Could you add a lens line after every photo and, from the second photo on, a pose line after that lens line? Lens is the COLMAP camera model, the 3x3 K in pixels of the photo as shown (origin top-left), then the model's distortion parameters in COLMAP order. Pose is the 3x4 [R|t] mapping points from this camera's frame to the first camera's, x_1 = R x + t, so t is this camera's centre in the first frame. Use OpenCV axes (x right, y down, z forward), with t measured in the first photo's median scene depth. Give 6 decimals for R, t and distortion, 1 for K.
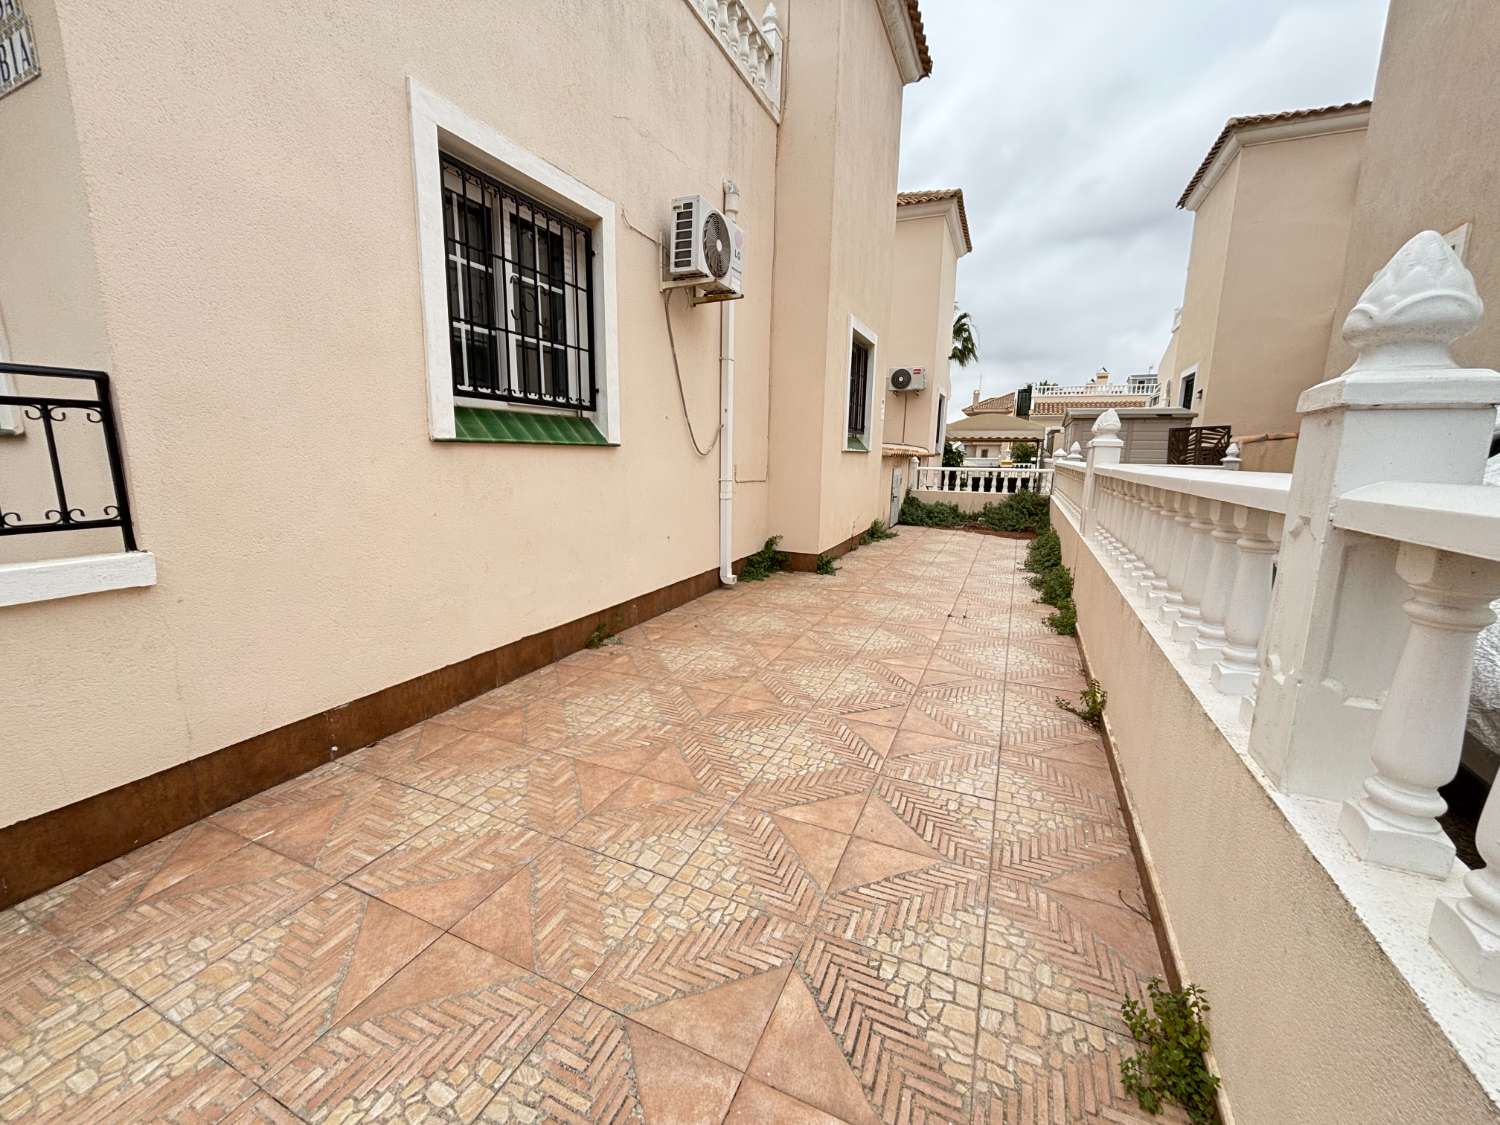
lens RADIAL K [[608.7, 0, 740.7], [0, 608.7, 555.1], [0, 0, 1]] dist [0.002226, -0.000558]
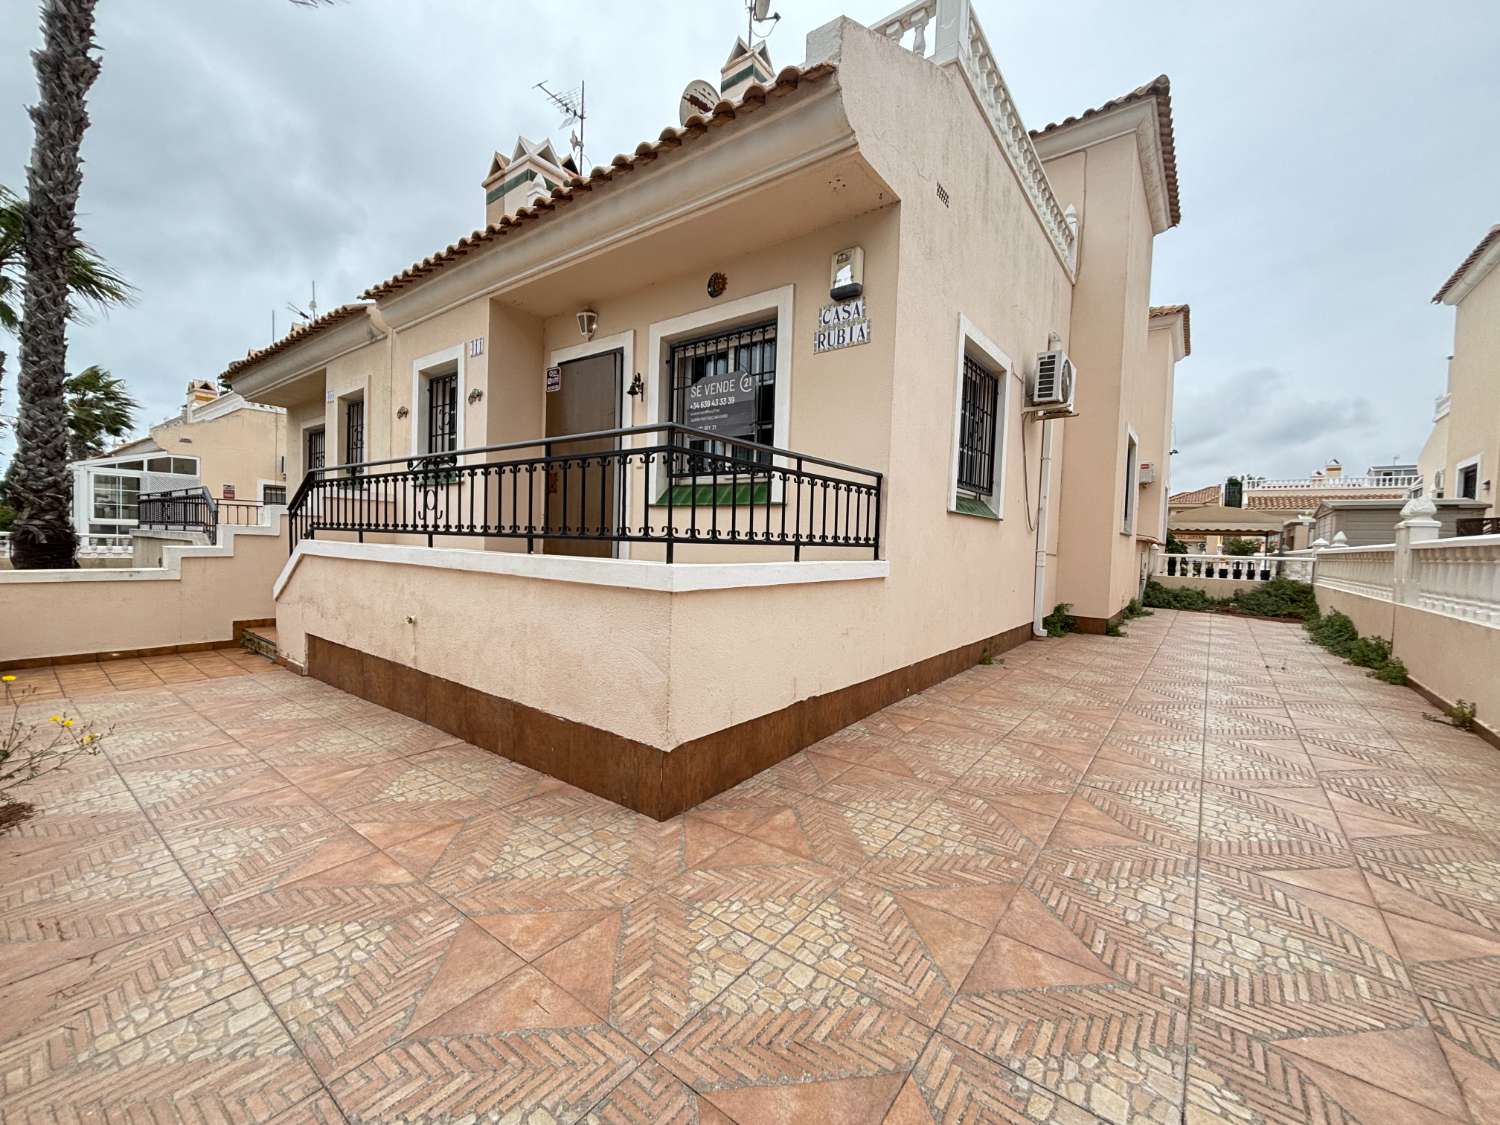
lens RADIAL K [[608.7, 0, 735.5], [0, 608.7, 561.0], [0, 0, 1]] dist [0.002226, -0.000558]
pose [[0.972985, 0.023641, -0.229656, -0.447296], [-0.056121, 0.989126, -0.135945, 0.130537], [0.223945, 0.145161, 0.963731, -0.453564]]
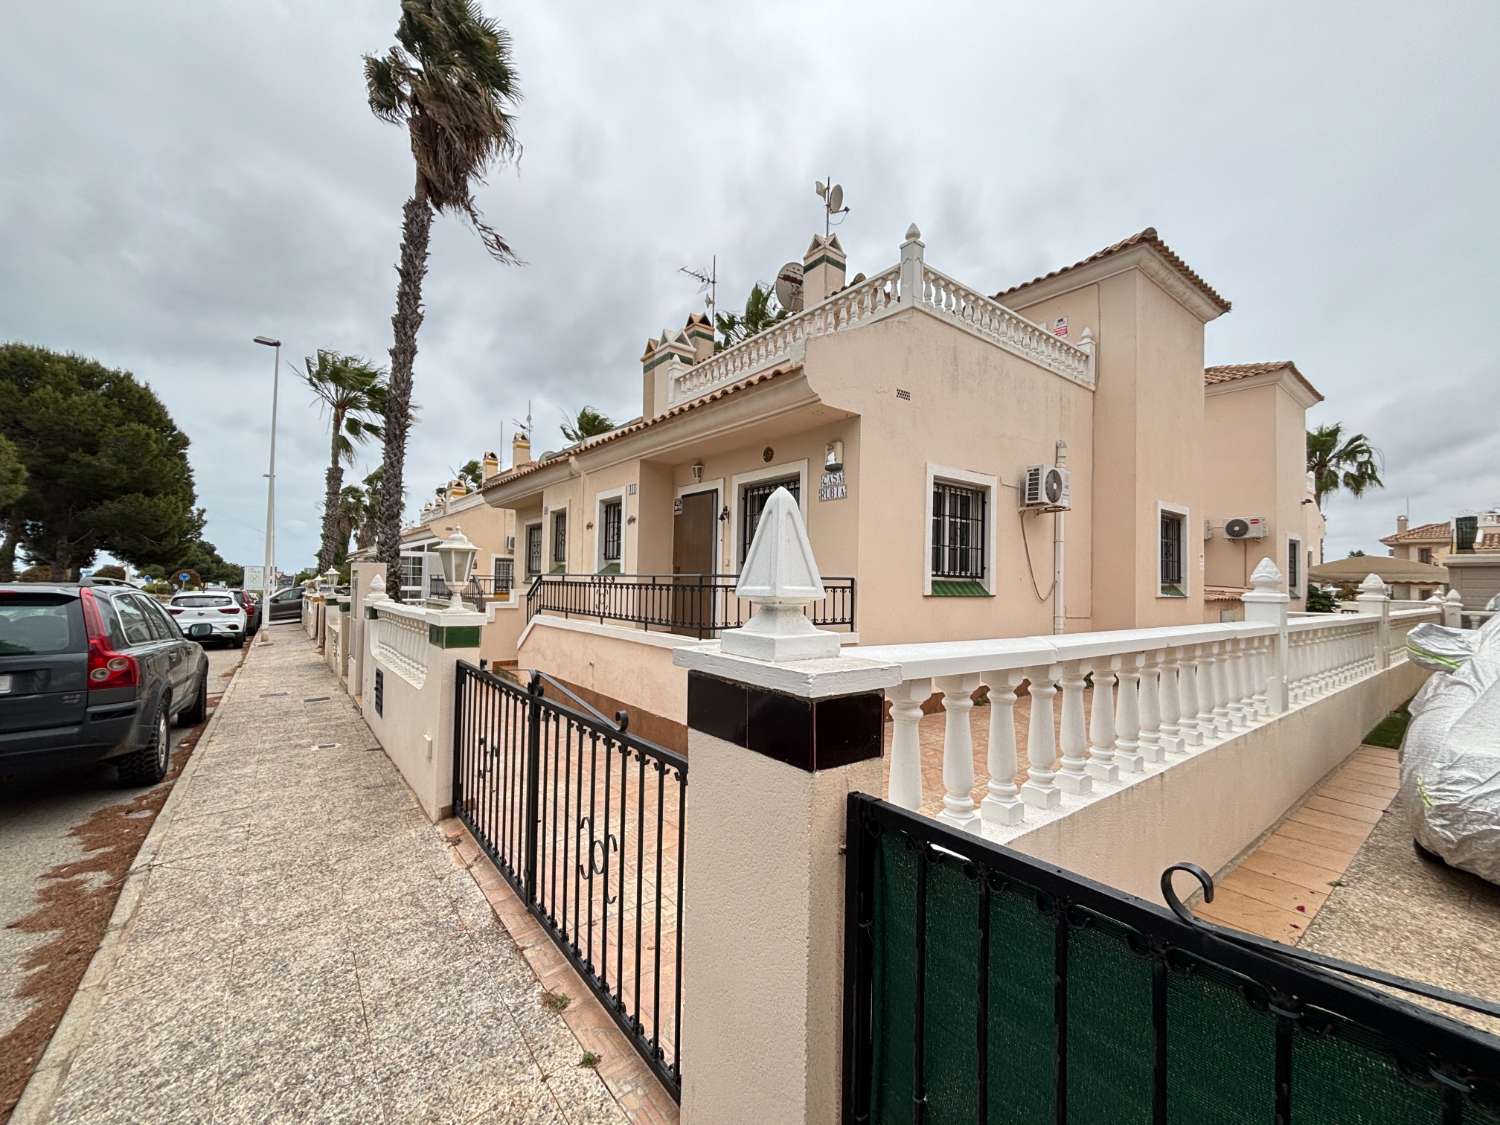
lens RADIAL K [[608.7, 0, 735.8], [0, 608.7, 567.2], [0, 0, 1]] dist [0.002226, -0.000558]
pose [[0.878796, -0.012355, -0.477037, -0.007724], [-0.083241, 0.980369, -0.178738, 0.126407], [0.469881, 0.196783, 0.860517, -0.943044]]
